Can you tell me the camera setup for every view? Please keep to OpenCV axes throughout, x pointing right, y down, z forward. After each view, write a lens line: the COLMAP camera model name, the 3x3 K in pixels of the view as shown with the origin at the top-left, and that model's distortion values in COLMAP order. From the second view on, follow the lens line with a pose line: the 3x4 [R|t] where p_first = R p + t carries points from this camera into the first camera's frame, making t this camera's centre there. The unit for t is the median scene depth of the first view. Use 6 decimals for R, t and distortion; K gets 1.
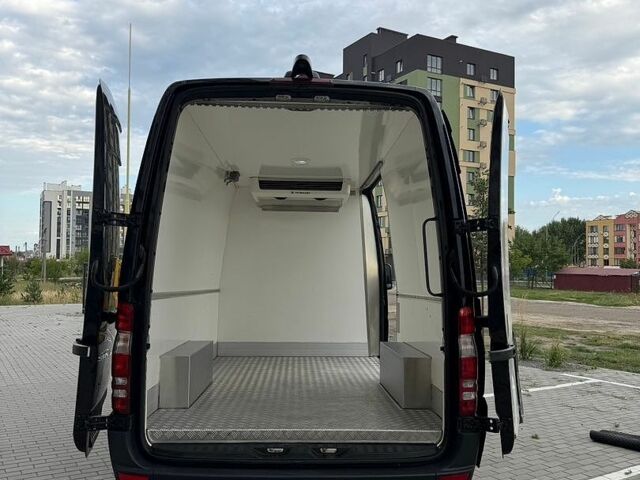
lens RADIAL K [[568.8, 0, 320.0], [0, 568.8, 240.0], [0, 0, 1]] dist [0.045980, 0.000496]
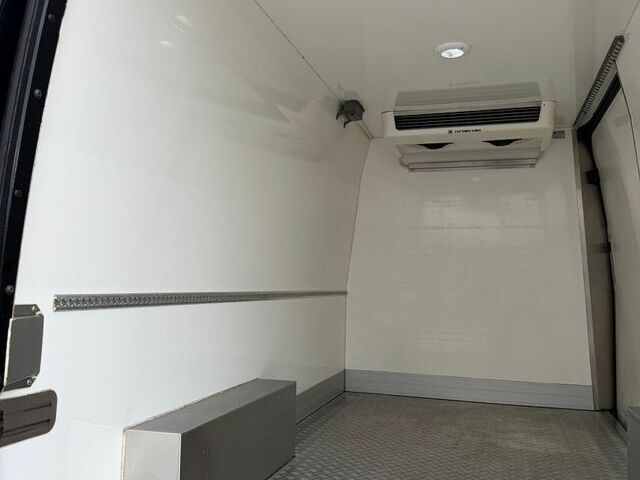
lens RADIAL K [[574.8, 0, 320.0], [0, 574.8, 240.0], [0, 0, 1]] dist [0.014961, -0.008399]
pose [[0.941832, -0.013476, -0.335813, 0.040054], [0.012259, 0.999908, -0.005747, 0.054587], [0.335859, 0.001296, 0.941911, 0.656272]]
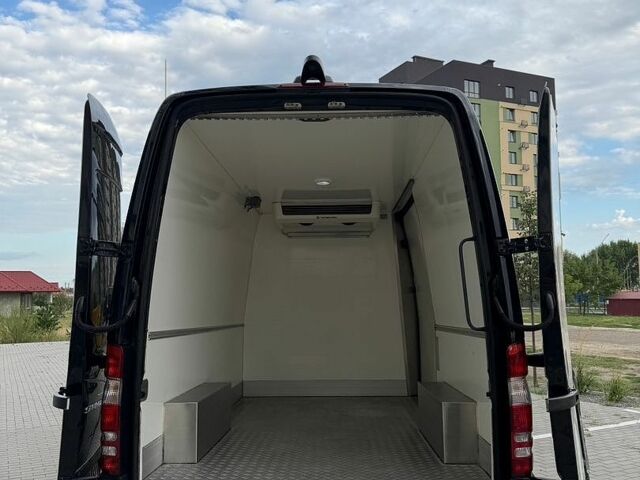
lens RADIAL K [[574.8, 0, 320.0], [0, 574.8, 240.0], [0, 0, 1]] dist [0.014961, -0.008399]
pose [[0.997192, -0.026940, -0.069879, 0.031943], [0.023288, 0.998346, -0.052558, 0.003550], [0.071179, 0.050783, 0.996170, 0.126084]]
